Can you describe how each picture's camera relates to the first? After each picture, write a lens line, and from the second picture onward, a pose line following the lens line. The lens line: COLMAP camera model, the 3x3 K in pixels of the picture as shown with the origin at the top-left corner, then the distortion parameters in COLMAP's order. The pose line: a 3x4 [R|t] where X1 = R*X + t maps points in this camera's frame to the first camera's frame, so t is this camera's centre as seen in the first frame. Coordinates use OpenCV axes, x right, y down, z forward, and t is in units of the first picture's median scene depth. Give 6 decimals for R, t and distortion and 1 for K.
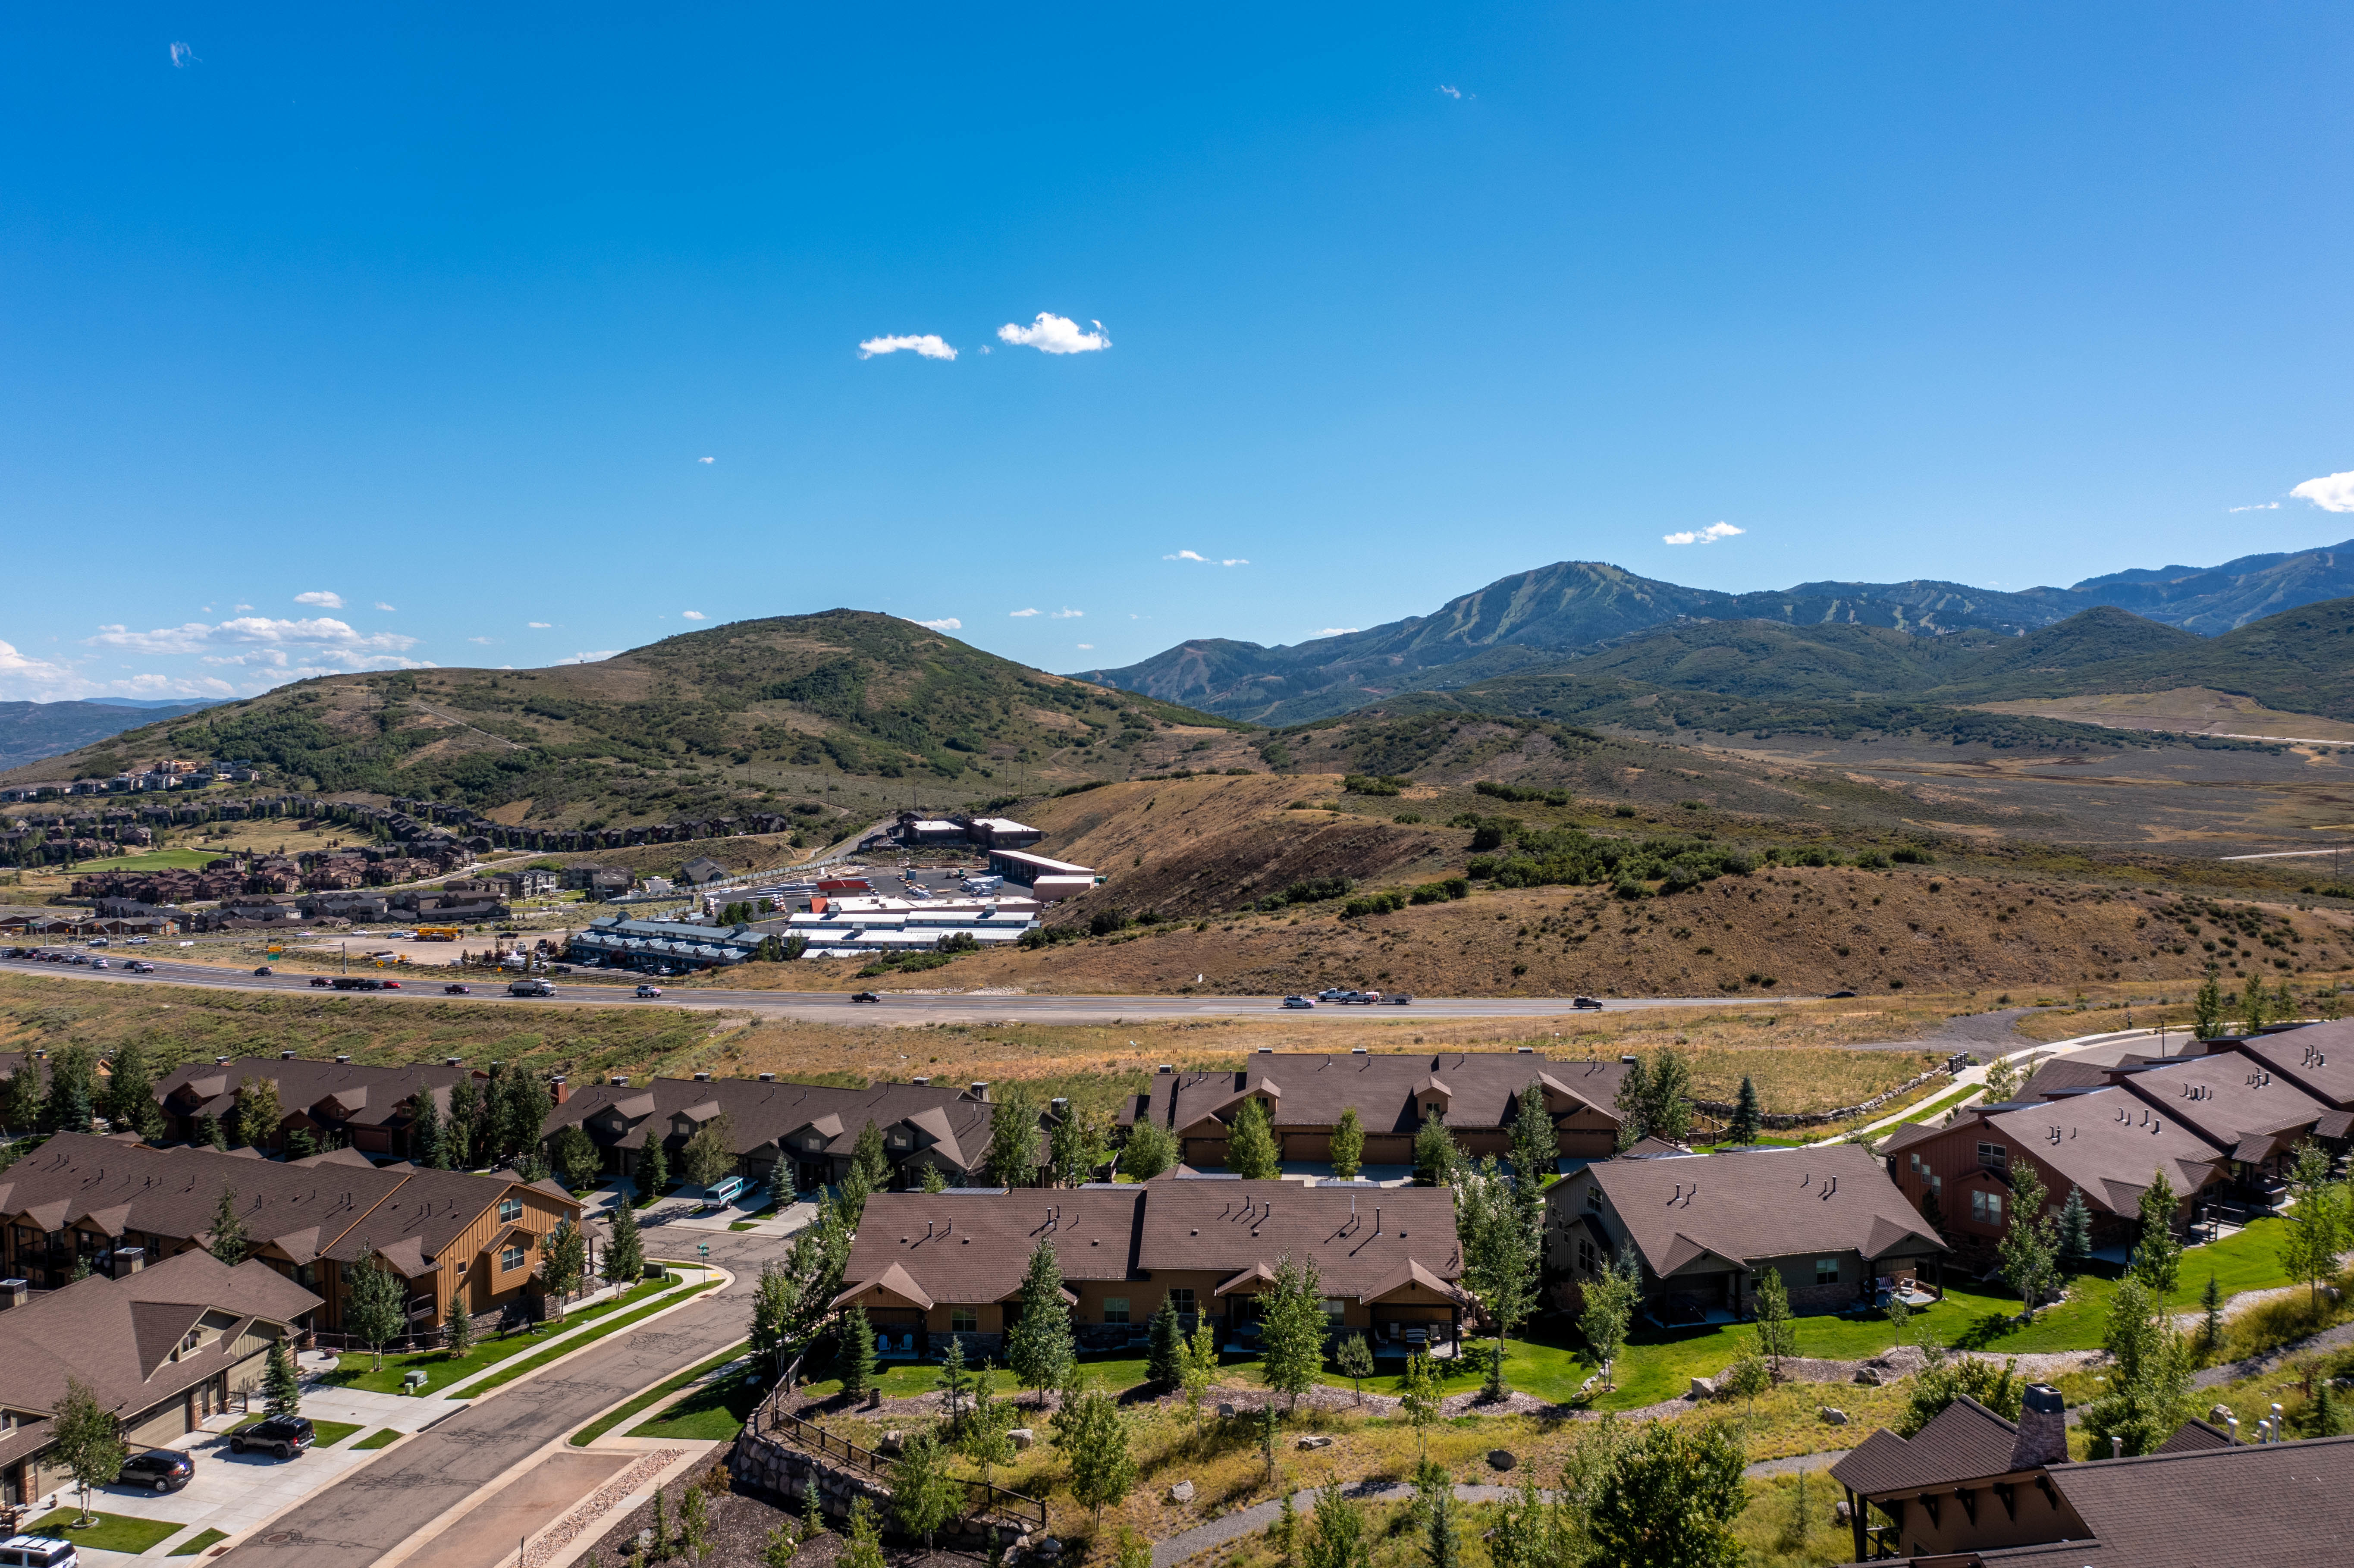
lens RADIAL K [[1880.2, 0, 1173.7], [0, 1880.2, 775.8], [0, 0, 1]] dist [-0.005753, 0.007885]
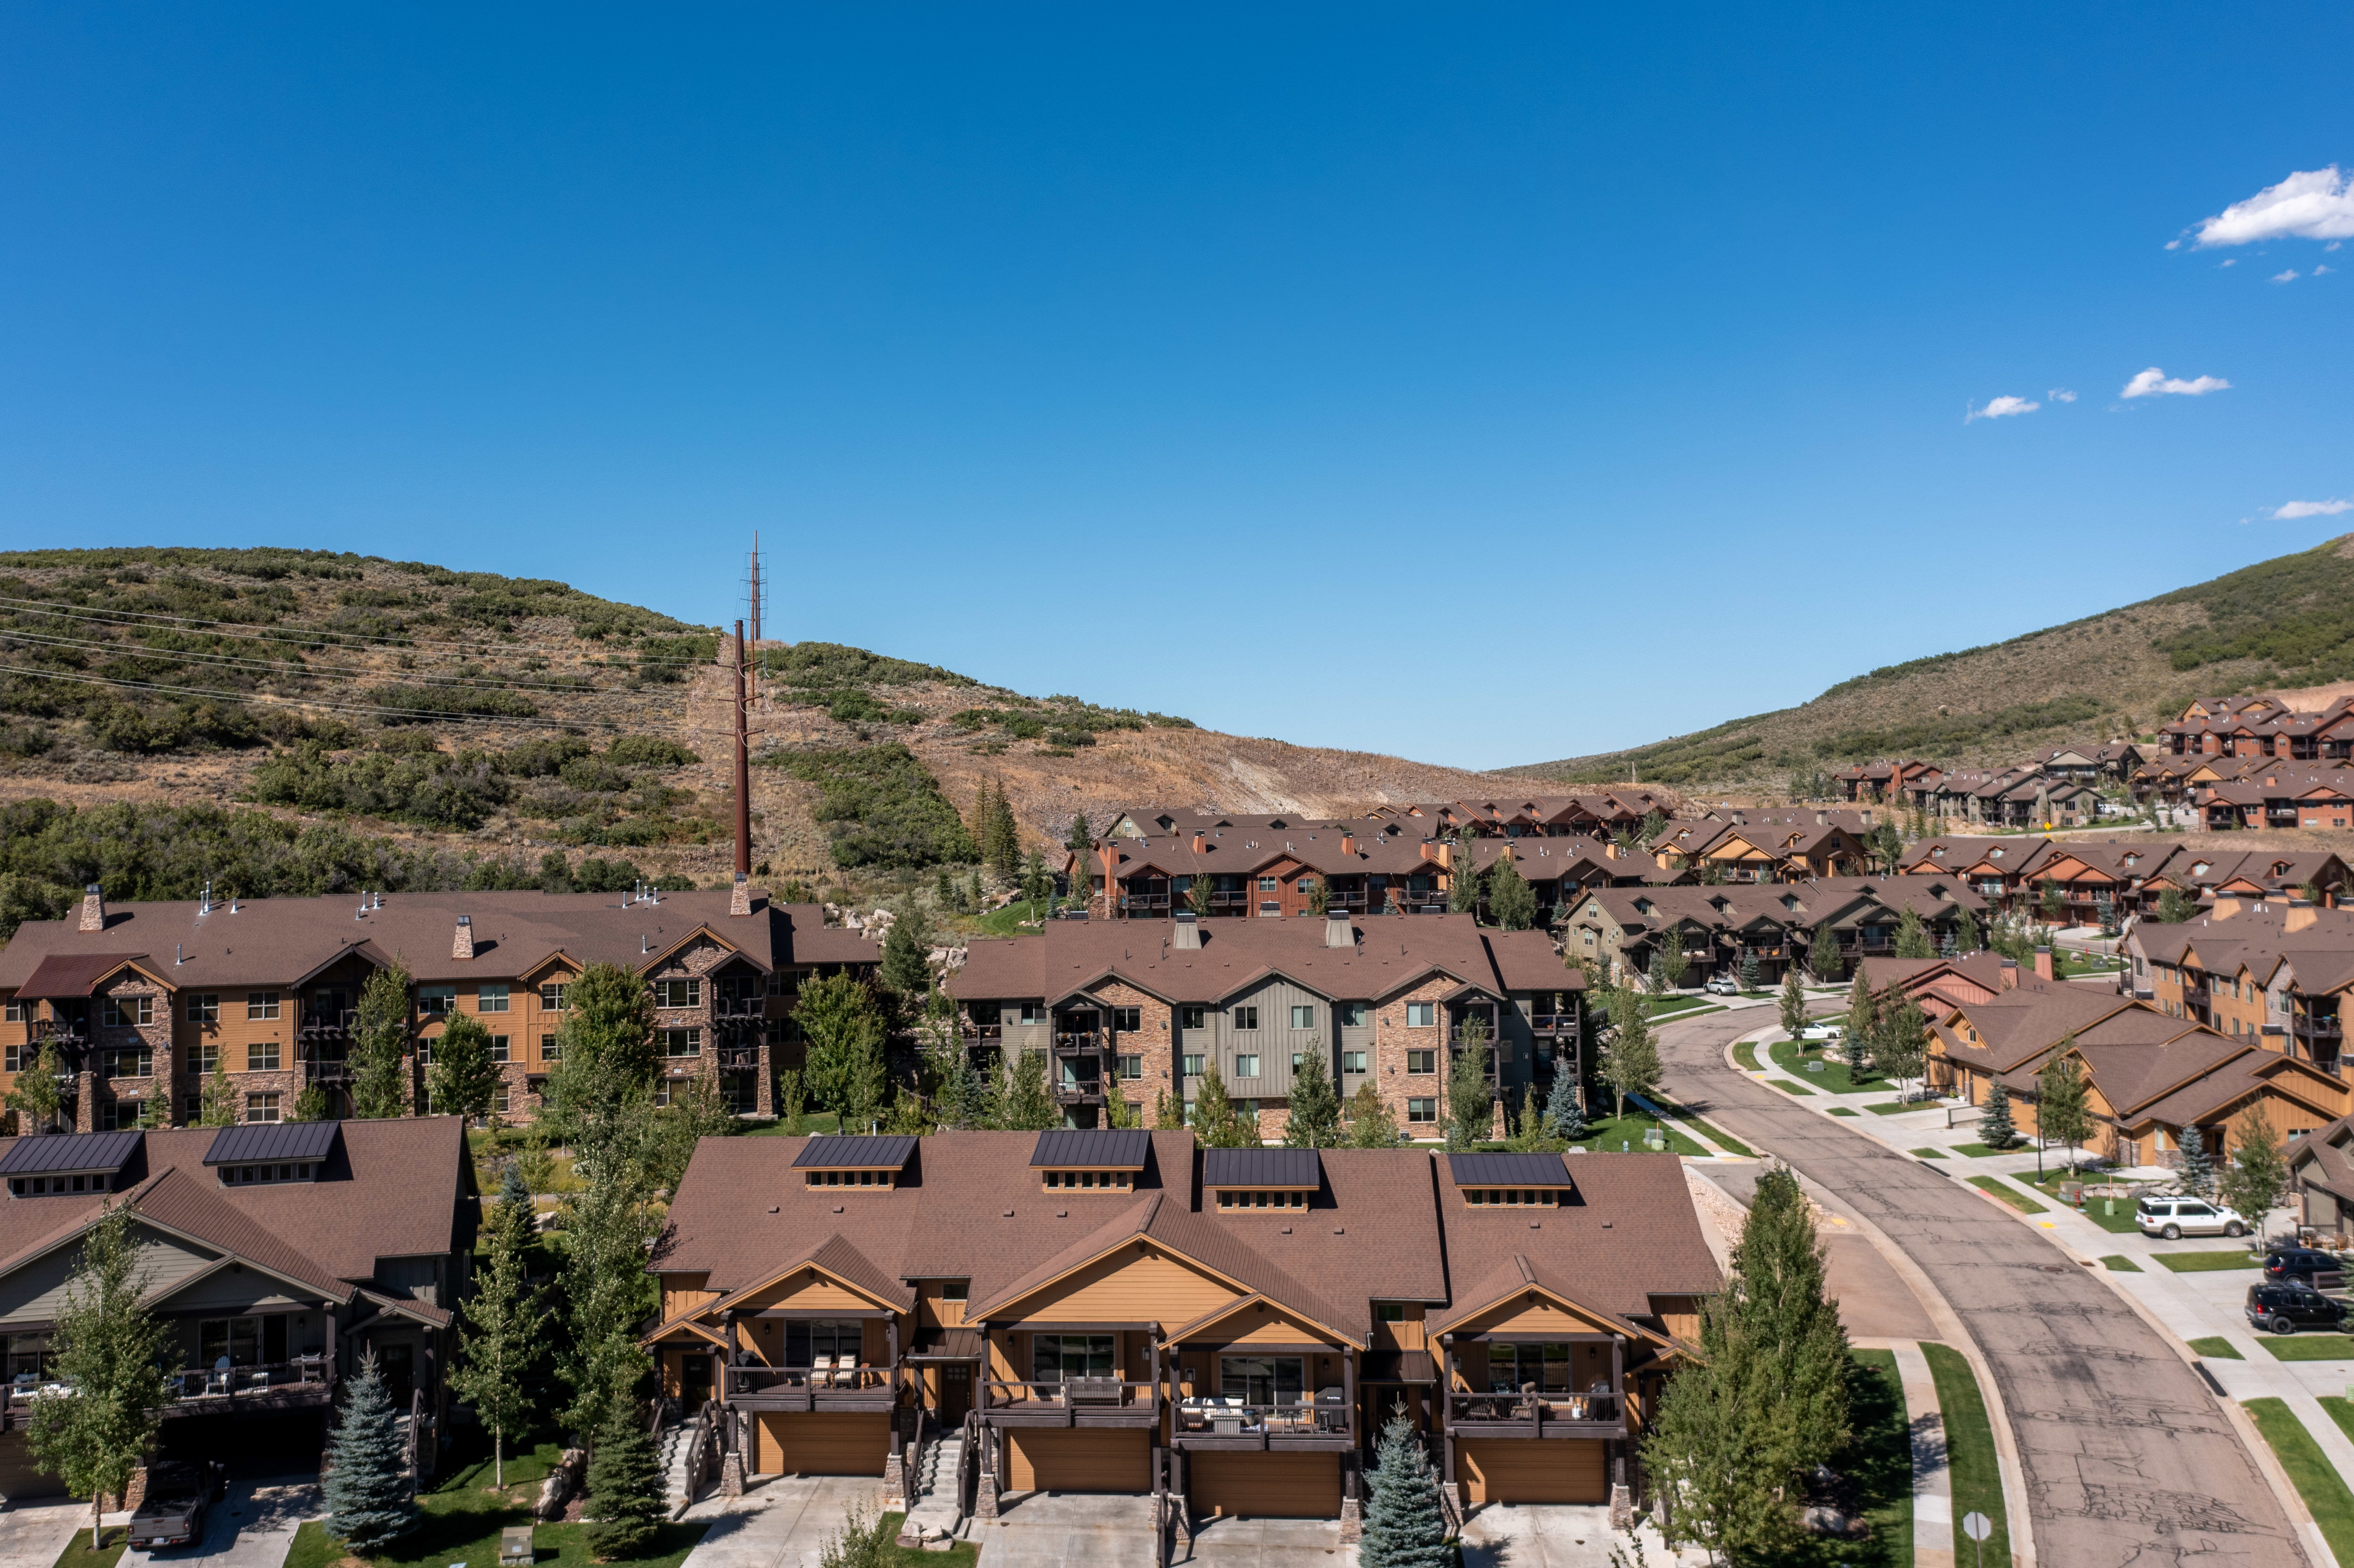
lens RADIAL K [[2058.9, 0, 1138.8], [0, 2058.9, 702.6], [0, 0, 1]] dist [-0.005297, 0.005039]
pose [[-0.999658, 0.023005, 0.012430, -0.000583], [0.022805, 0.999613, -0.015956, 0.007042], [-0.012792, -0.015667, -0.999795, 0.130628]]
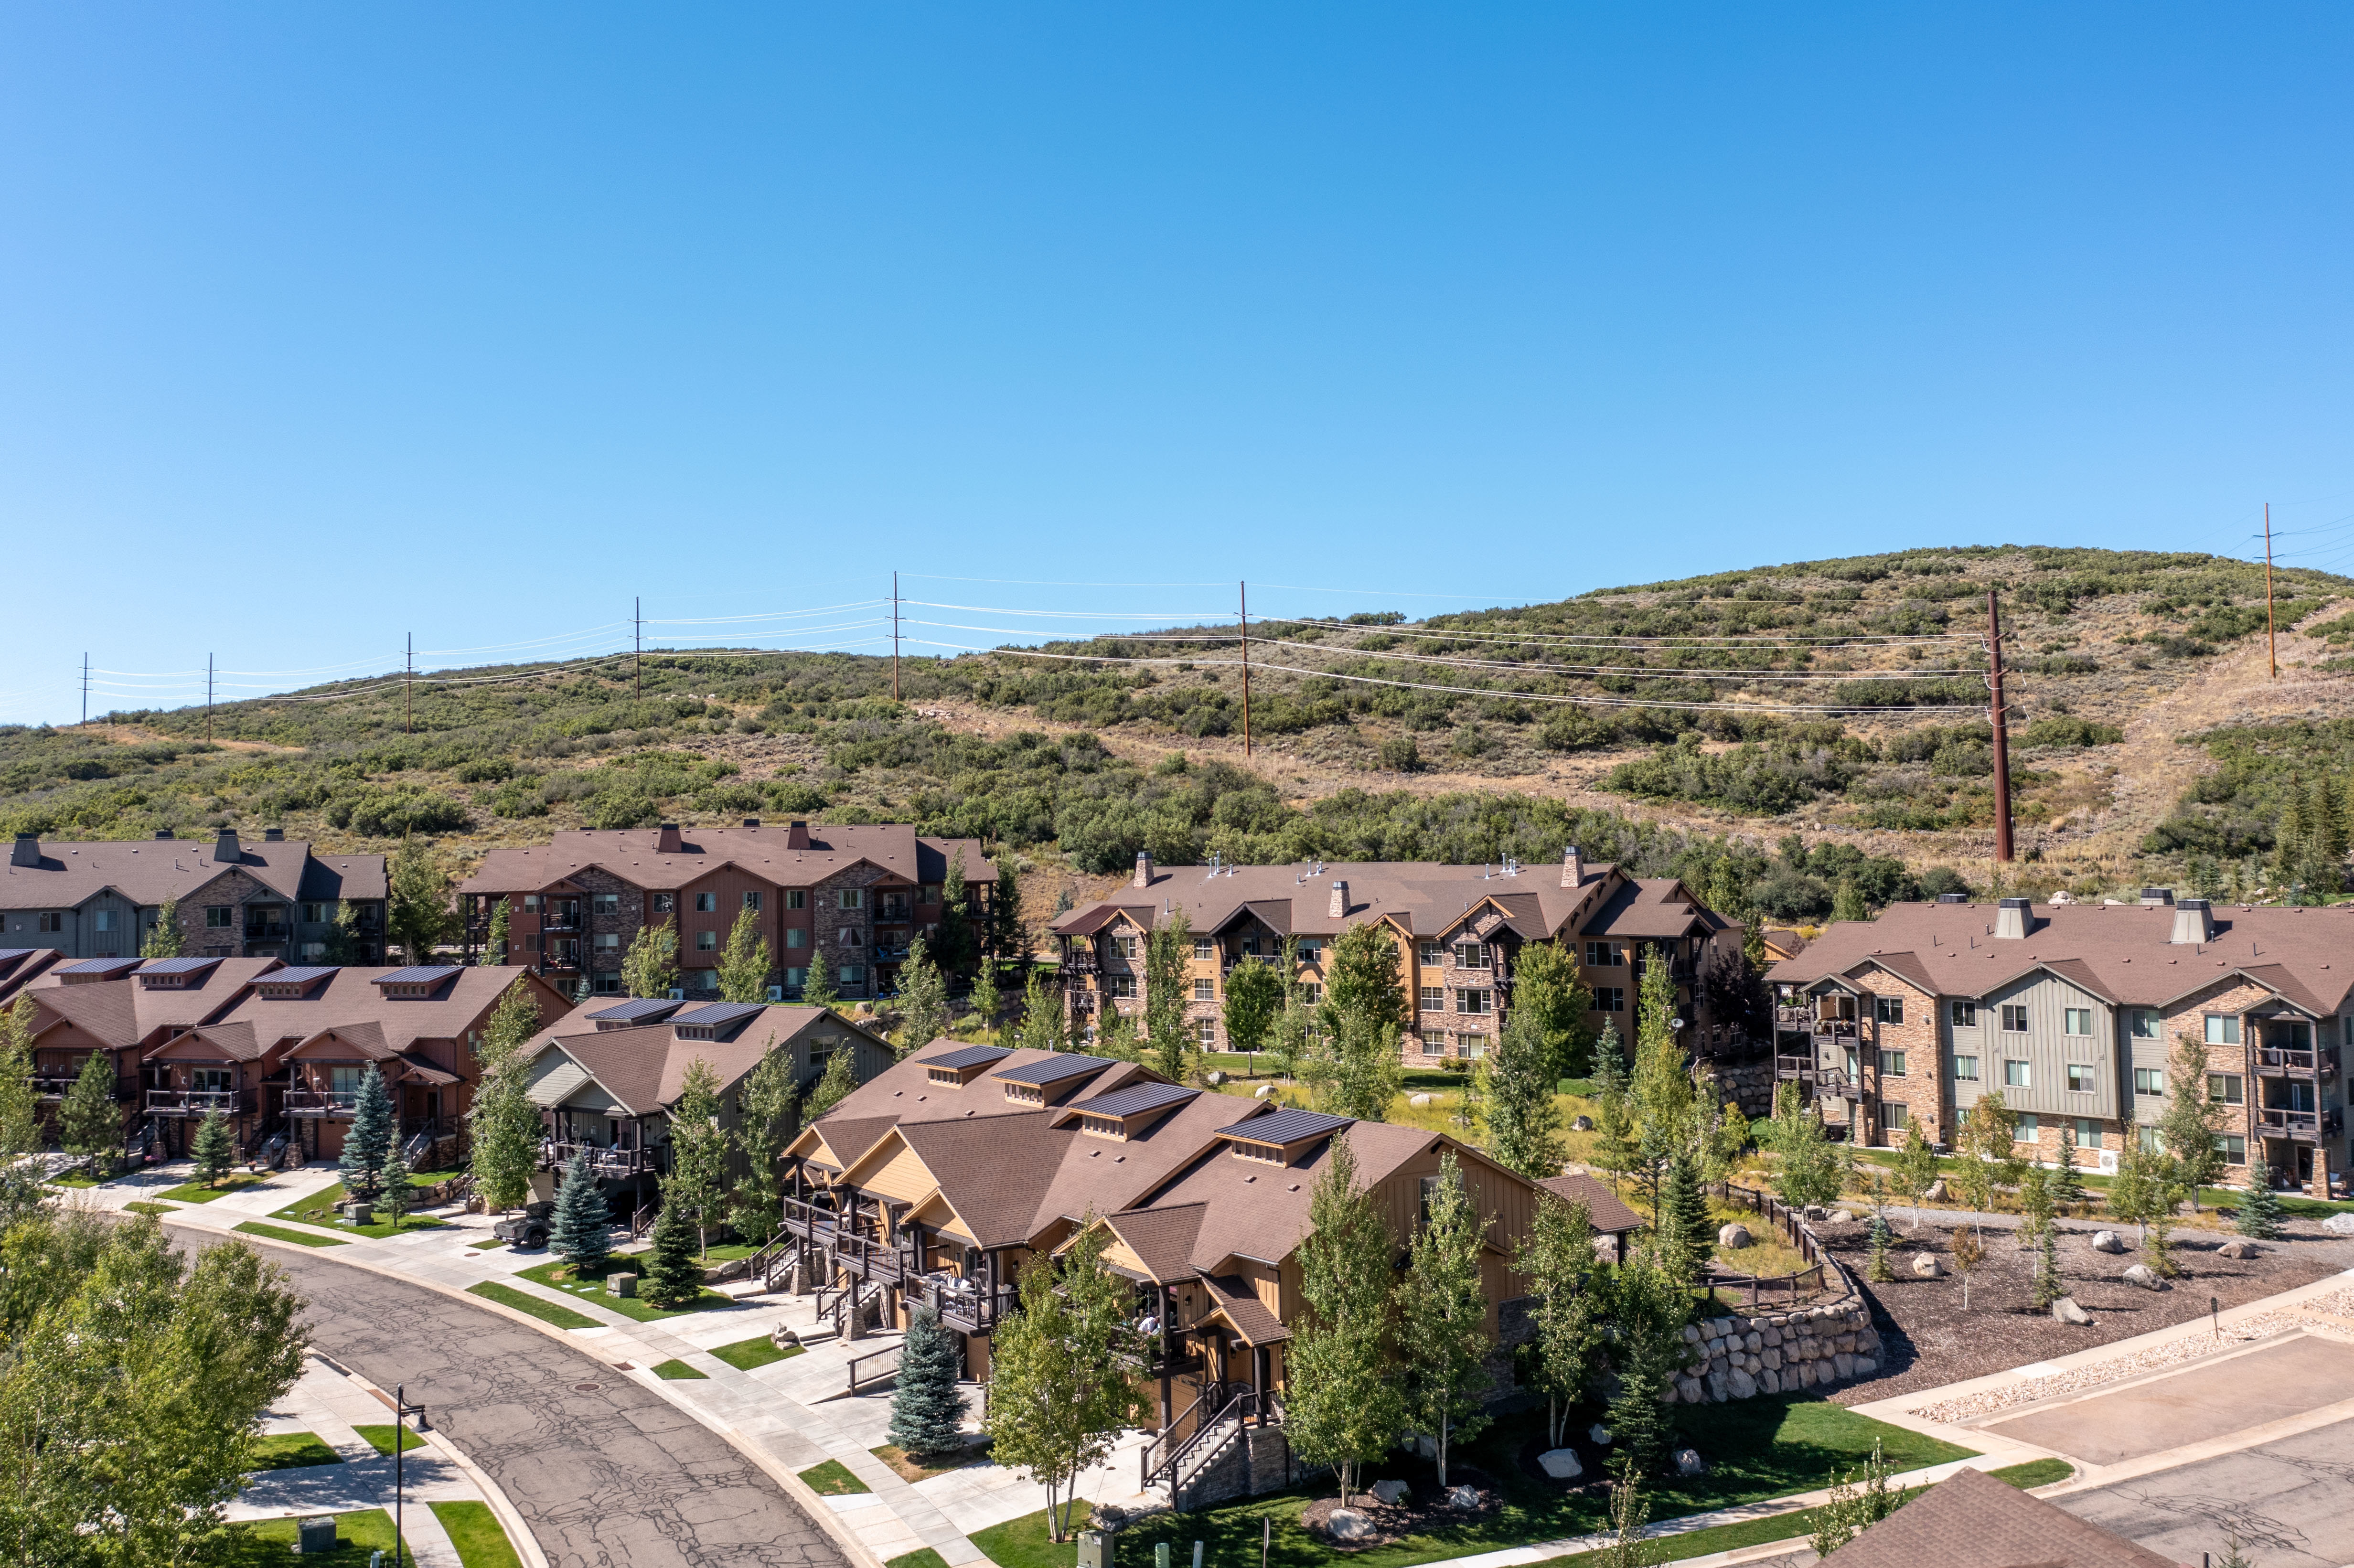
lens RADIAL K [[2075.0, 0, 1186.8], [0, 2075.0, 743.6], [0, 0, 1]] dist [-0.003807, 0.001725]
pose [[-0.615390, 0.055012, 0.786301, -0.047023], [0.050805, 0.998256, -0.030079, 0.009924], [-0.786584, 0.021437, -0.617111, 0.112997]]
